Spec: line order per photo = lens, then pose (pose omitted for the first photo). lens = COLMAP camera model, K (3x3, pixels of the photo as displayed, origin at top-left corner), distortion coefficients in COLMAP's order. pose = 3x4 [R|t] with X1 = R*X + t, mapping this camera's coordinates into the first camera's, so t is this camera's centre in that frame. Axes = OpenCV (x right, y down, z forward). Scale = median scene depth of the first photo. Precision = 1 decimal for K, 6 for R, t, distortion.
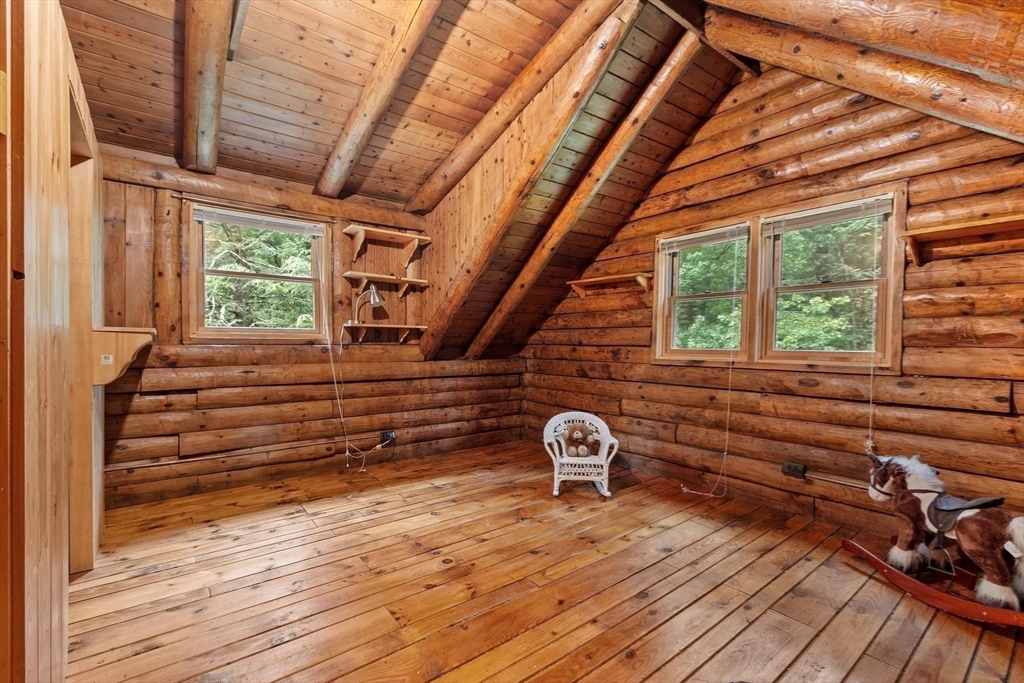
lens RADIAL K [[454.5, 0, 502.0], [0, 454.5, 353.0], [0, 0, 1]] dist [-0.000508, -0.000032]
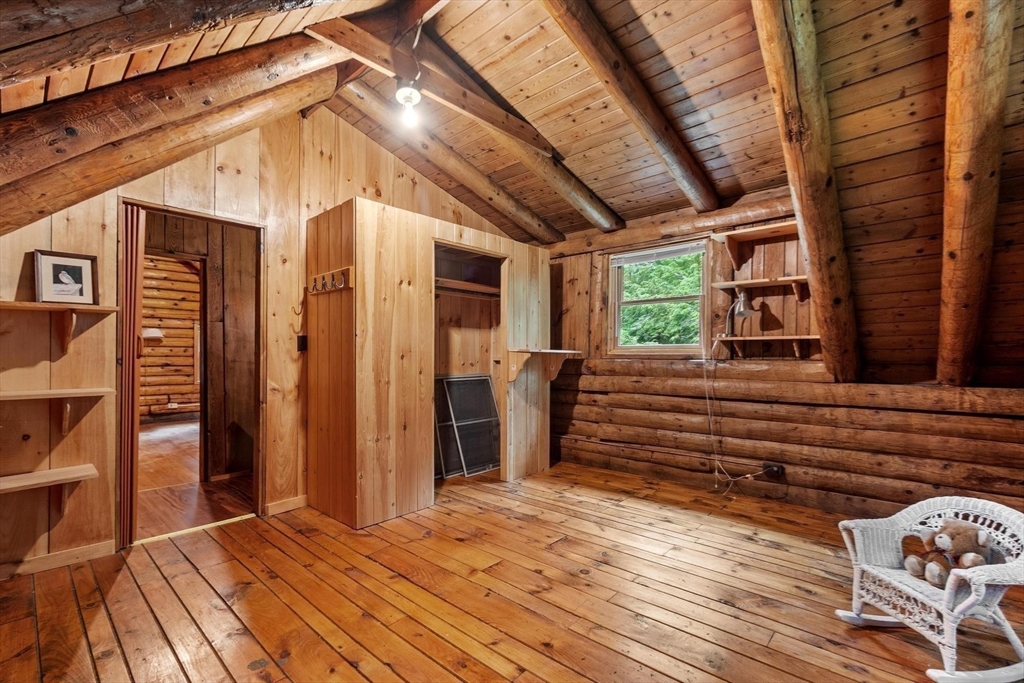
lens RADIAL K [[454.5, 0, 502.0], [0, 454.5, 353.0], [0, 0, 1]] dist [-0.000508, -0.000032]
pose [[0.166831, -0.009334, -0.985941, 0.551560], [-0.020784, 0.999700, -0.012981, -0.011108], [0.985766, 0.022657, 0.166587, 0.406048]]
